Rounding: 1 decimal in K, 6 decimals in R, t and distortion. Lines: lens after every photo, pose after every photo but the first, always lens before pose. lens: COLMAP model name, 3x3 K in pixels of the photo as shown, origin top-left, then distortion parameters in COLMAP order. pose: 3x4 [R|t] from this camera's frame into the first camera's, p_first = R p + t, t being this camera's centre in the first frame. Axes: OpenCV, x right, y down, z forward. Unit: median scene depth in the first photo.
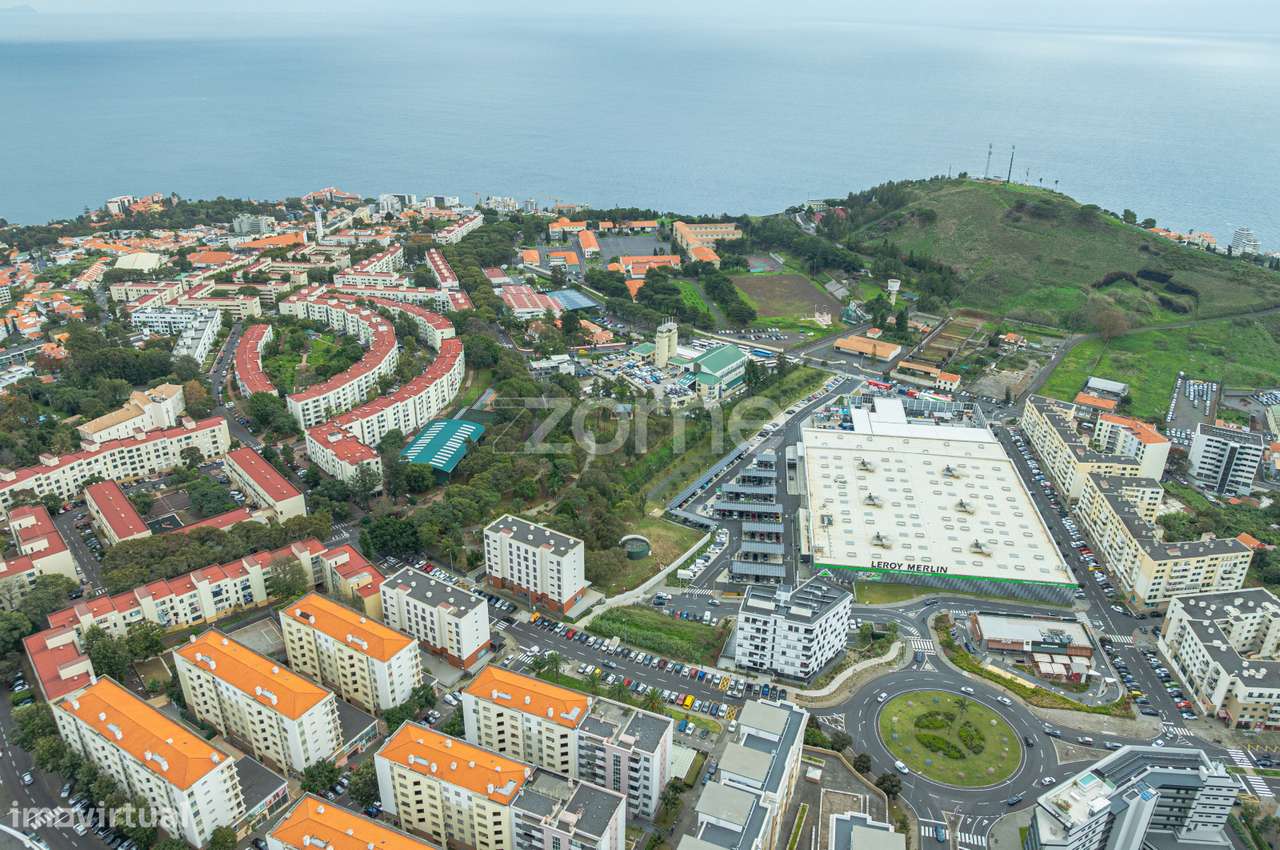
lens RADIAL K [[876.0, 0, 637.2], [0, 876.0, 410.4], [0, 0, 1]] dist [-0.033443, -0.006006]
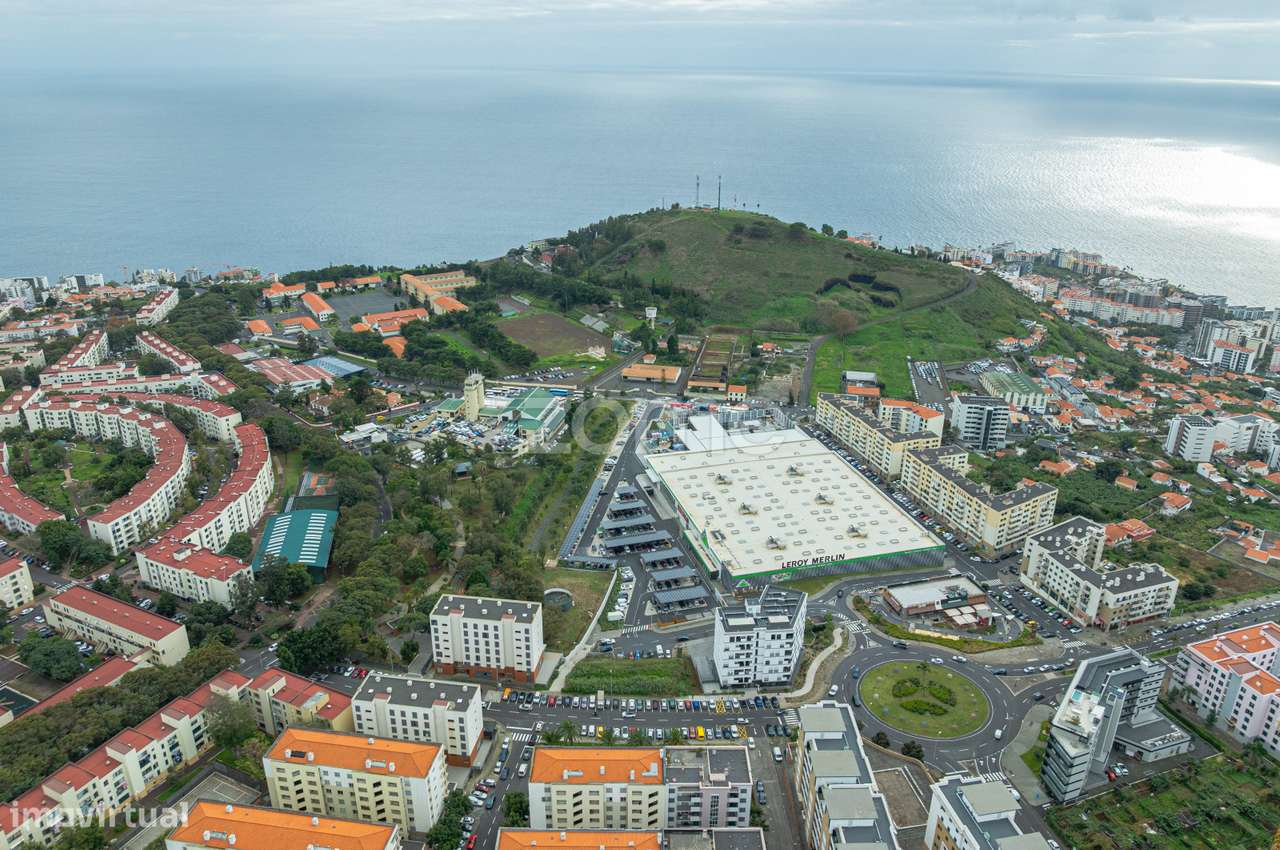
lens RADIAL K [[876.0, 0, 637.2], [0, 876.0, 410.4], [0, 0, 1]] dist [-0.033443, -0.006006]
pose [[0.924664, -0.149372, 0.350262, -0.200122], [0.165753, 0.986019, -0.017080, -0.019179], [-0.342814, 0.073851, 0.936496, 0.033384]]
